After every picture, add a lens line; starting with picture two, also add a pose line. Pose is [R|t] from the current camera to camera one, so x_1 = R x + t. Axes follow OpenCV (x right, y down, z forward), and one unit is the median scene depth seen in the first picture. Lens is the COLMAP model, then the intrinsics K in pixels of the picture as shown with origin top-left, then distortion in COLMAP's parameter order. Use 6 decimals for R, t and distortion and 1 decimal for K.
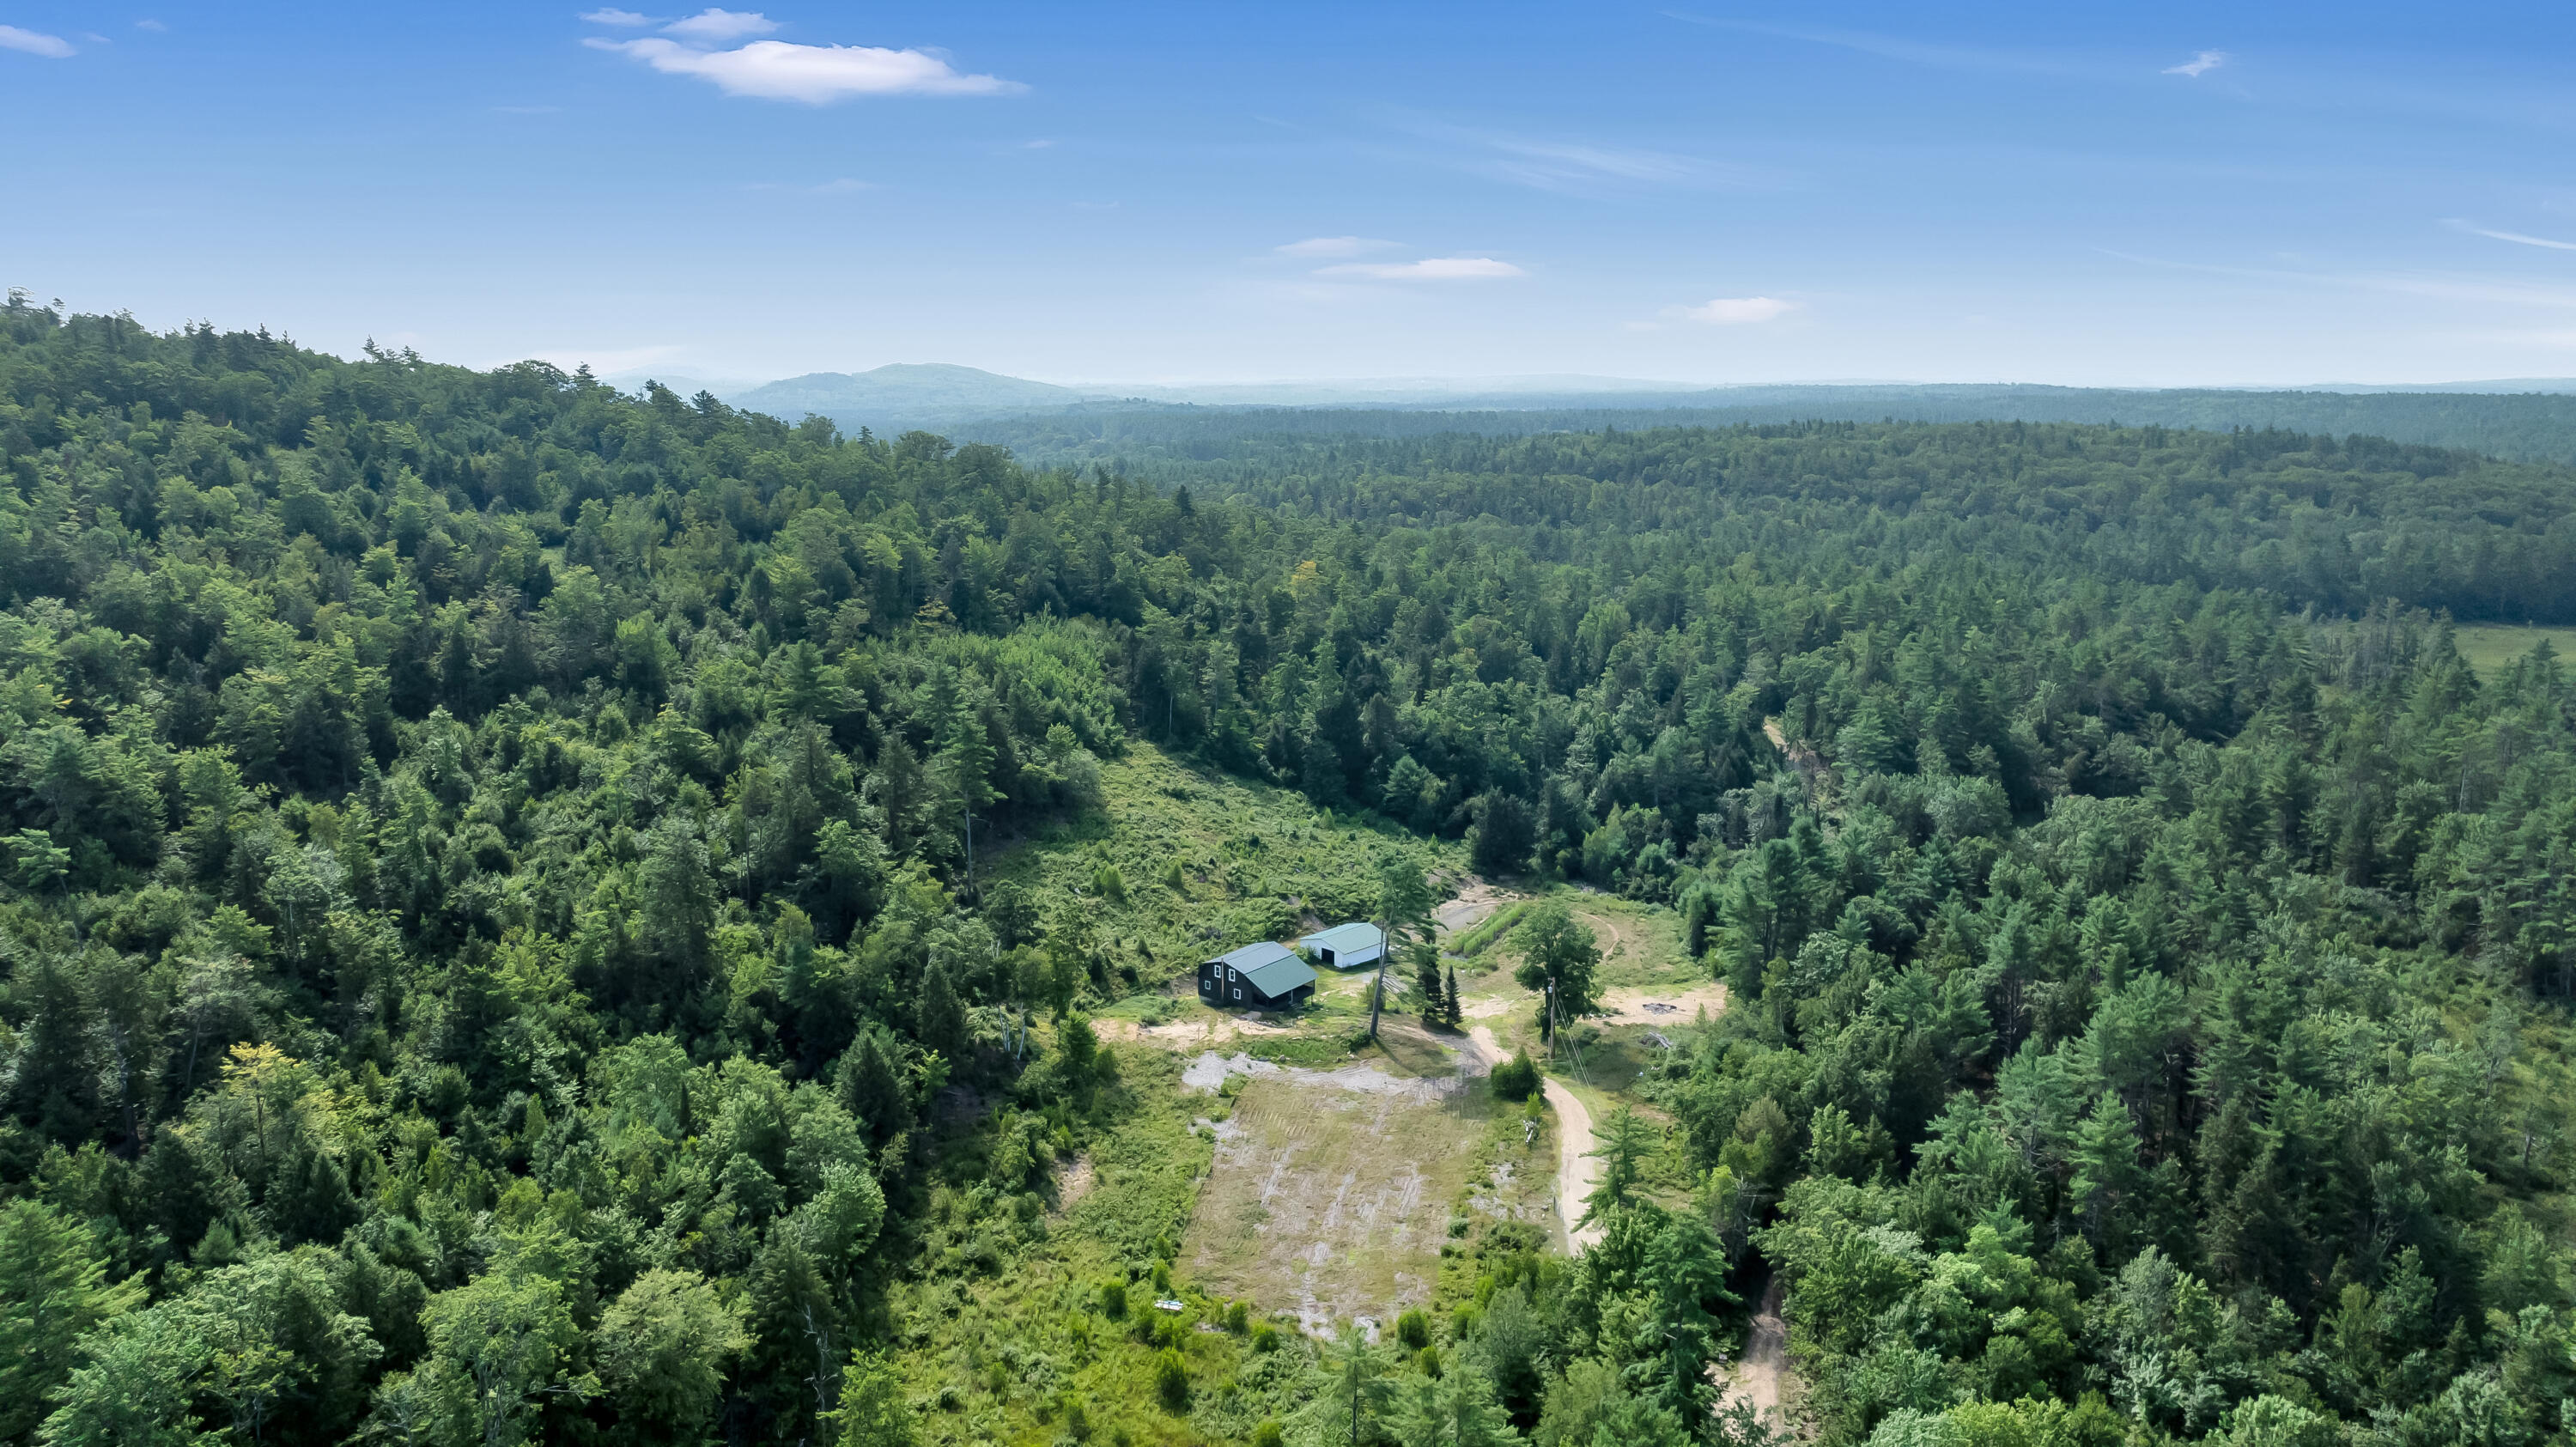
lens RADIAL K [[1817.2, 0, 1296.5], [0, 1817.2, 724.4], [0, 0, 1]] dist [-0.028457, 0.012409]
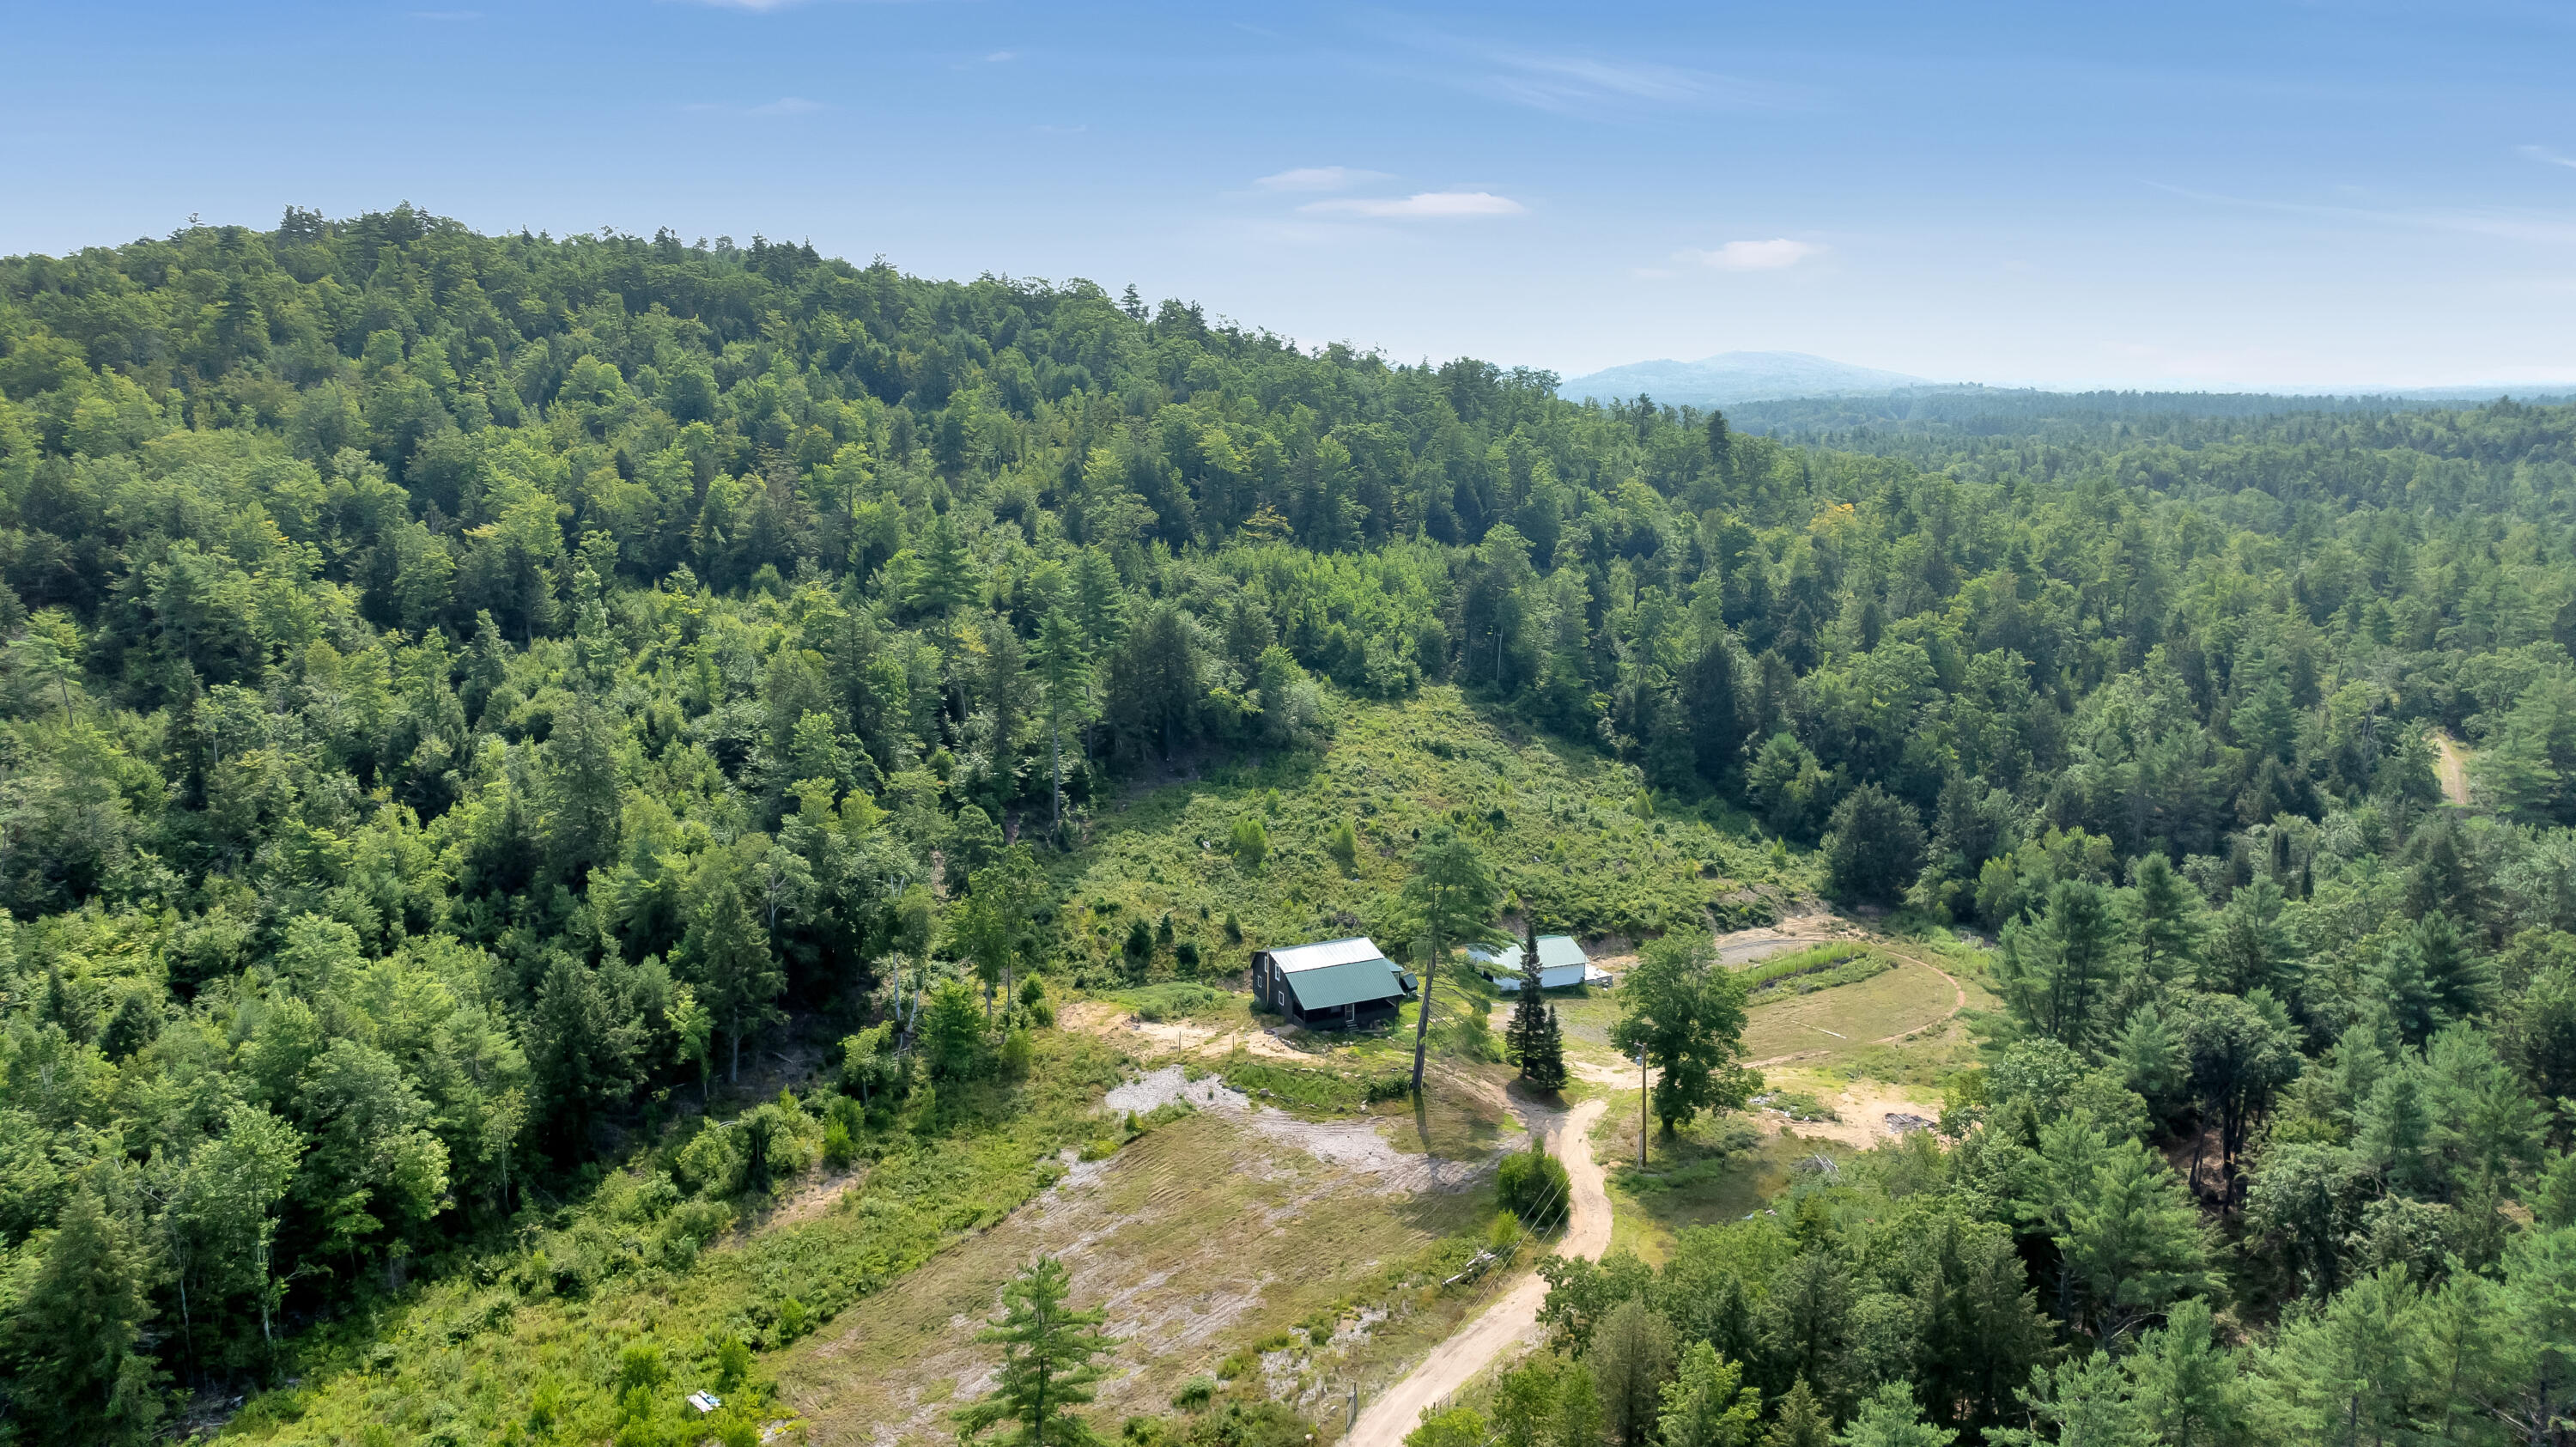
lens RADIAL K [[1817.2, 0, 1279.9], [0, 1817.2, 716.9], [0, 0, 1]] dist [-0.028457, 0.012409]
pose [[0.890633, 0.085957, -0.446525, 0.224777], [-0.086442, 0.996069, 0.019329, 0.015081], [0.446431, 0.021383, 0.894562, 0.259153]]
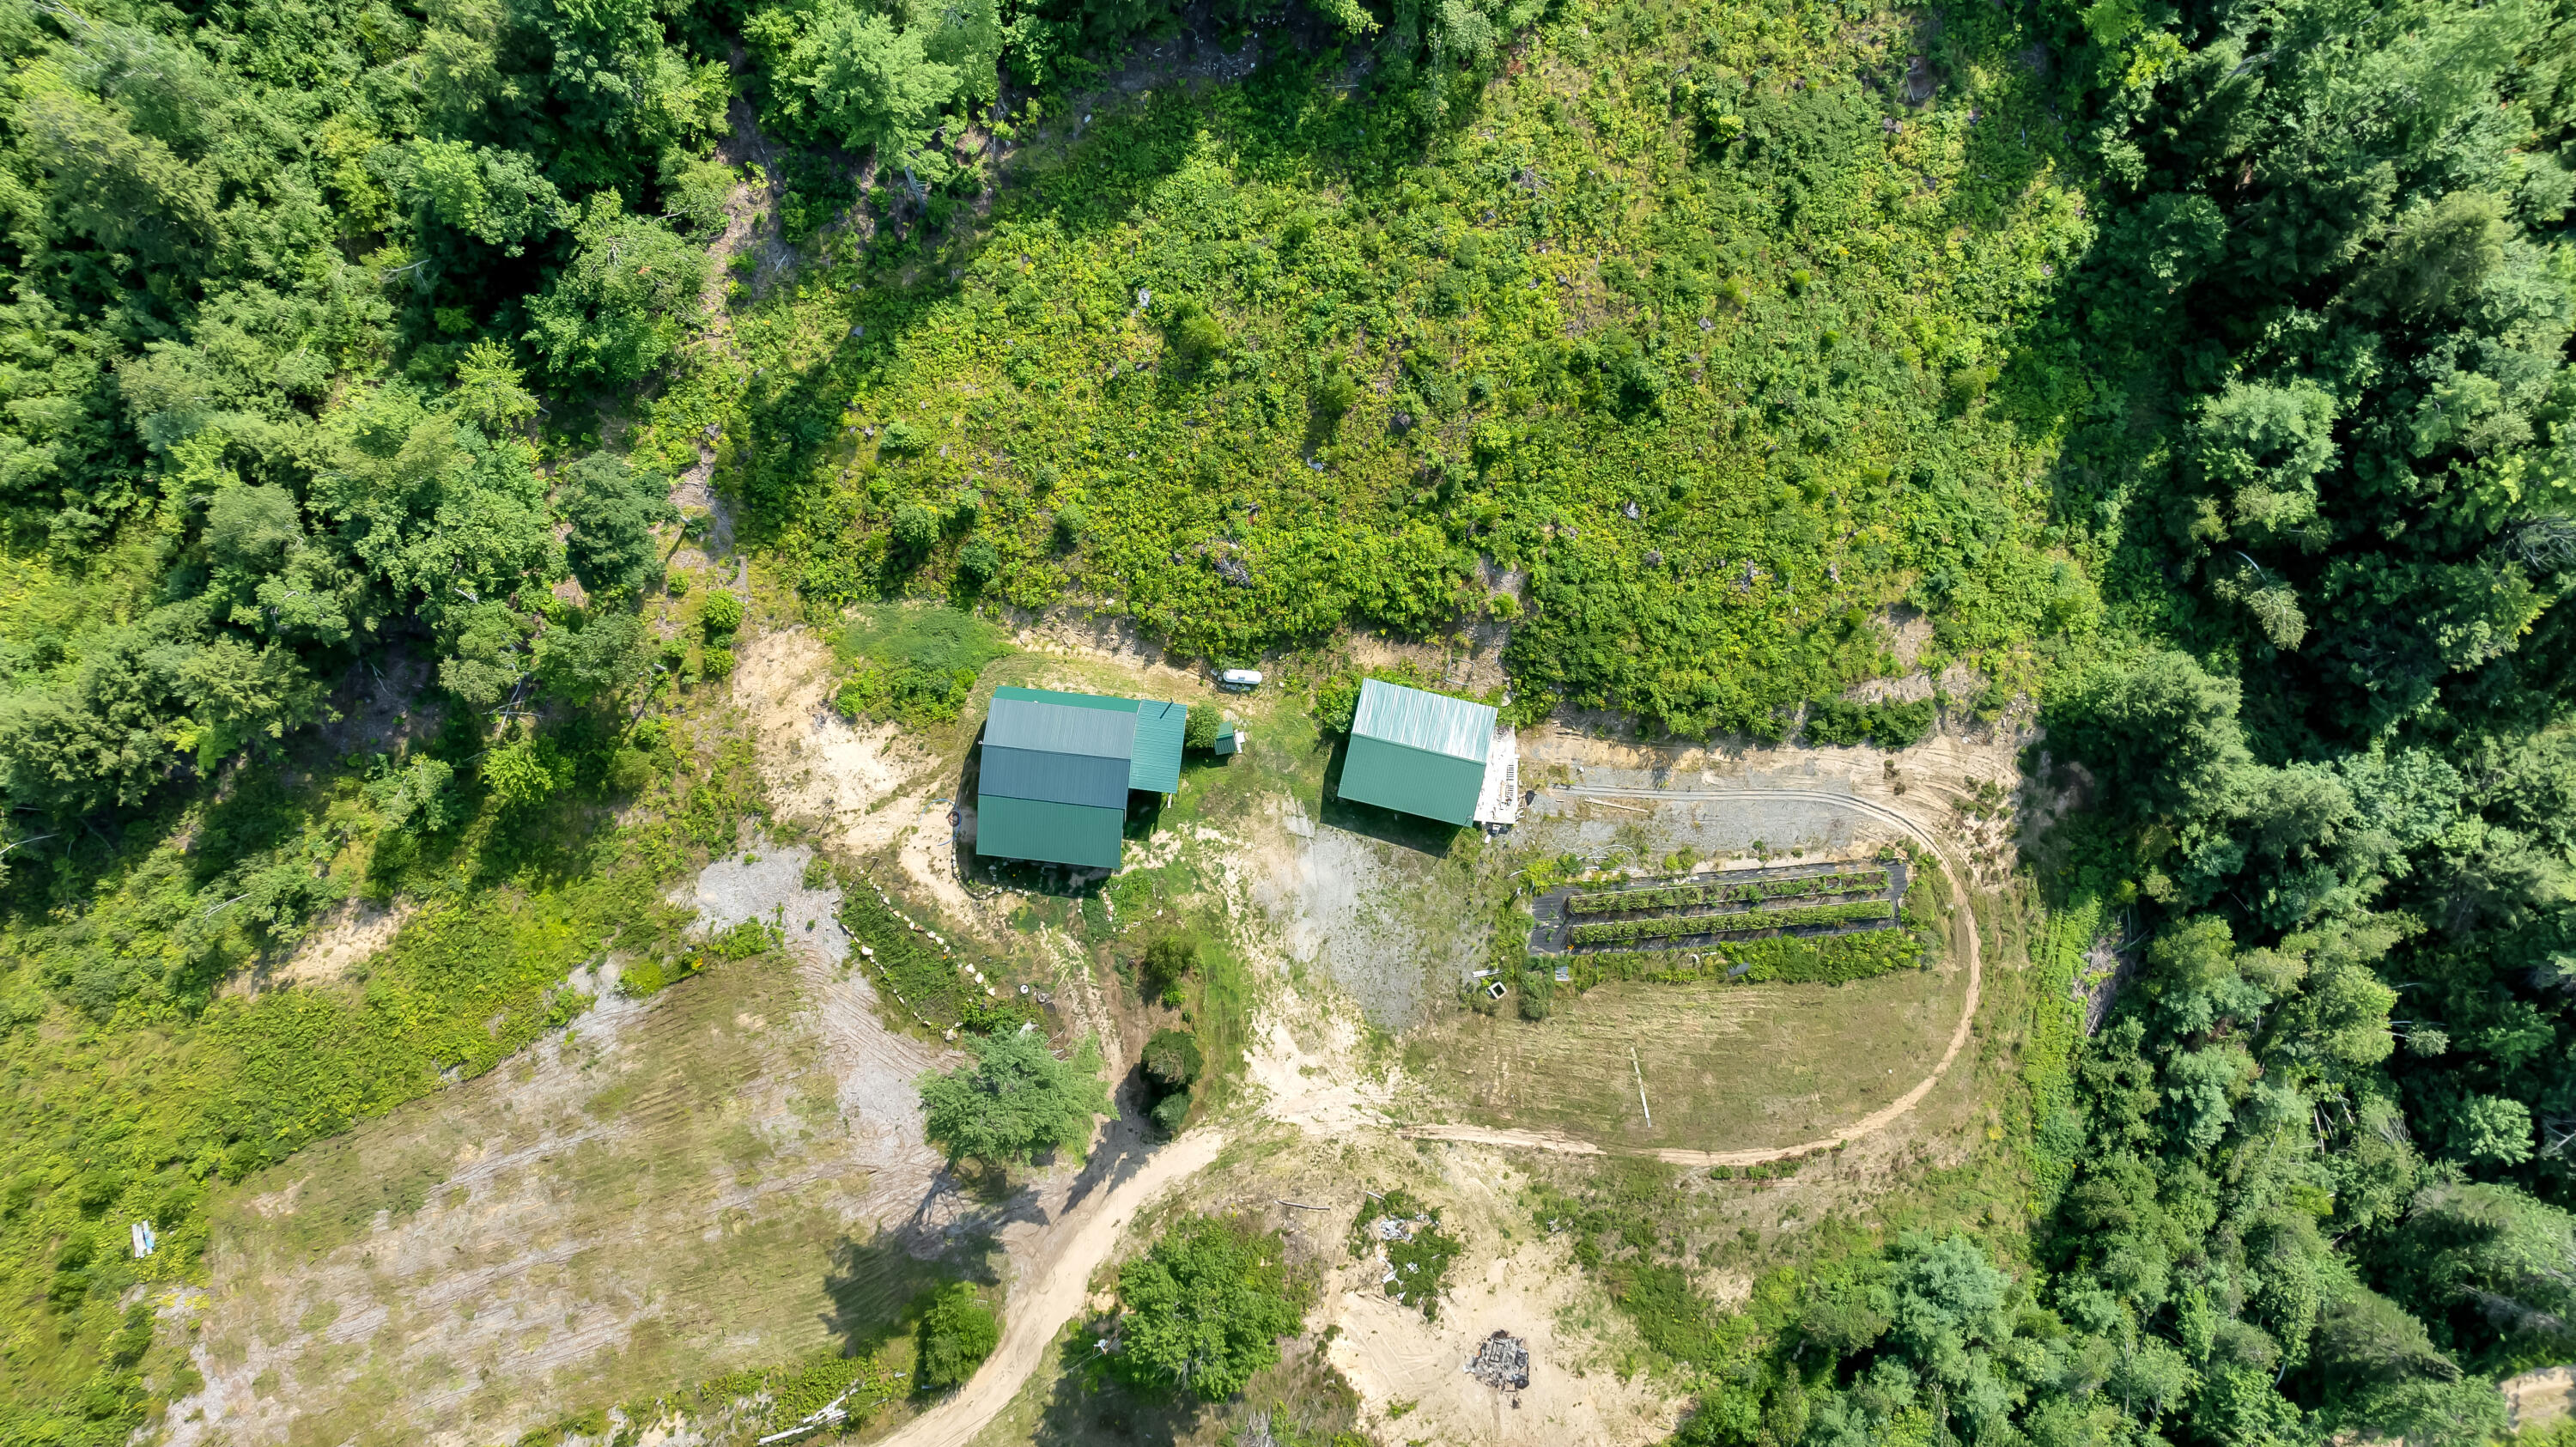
lens RADIAL K [[1817.2, 0, 1287.0], [0, 1817.2, 721.9], [0, 0, 1]] dist [-0.028457, 0.012409]
pose [[0.522547, 0.846723, -0.100029, 0.045745], [-0.164925, 0.215486, 0.962479, -0.331048], [0.836507, -0.486443, 0.252247, 0.733620]]
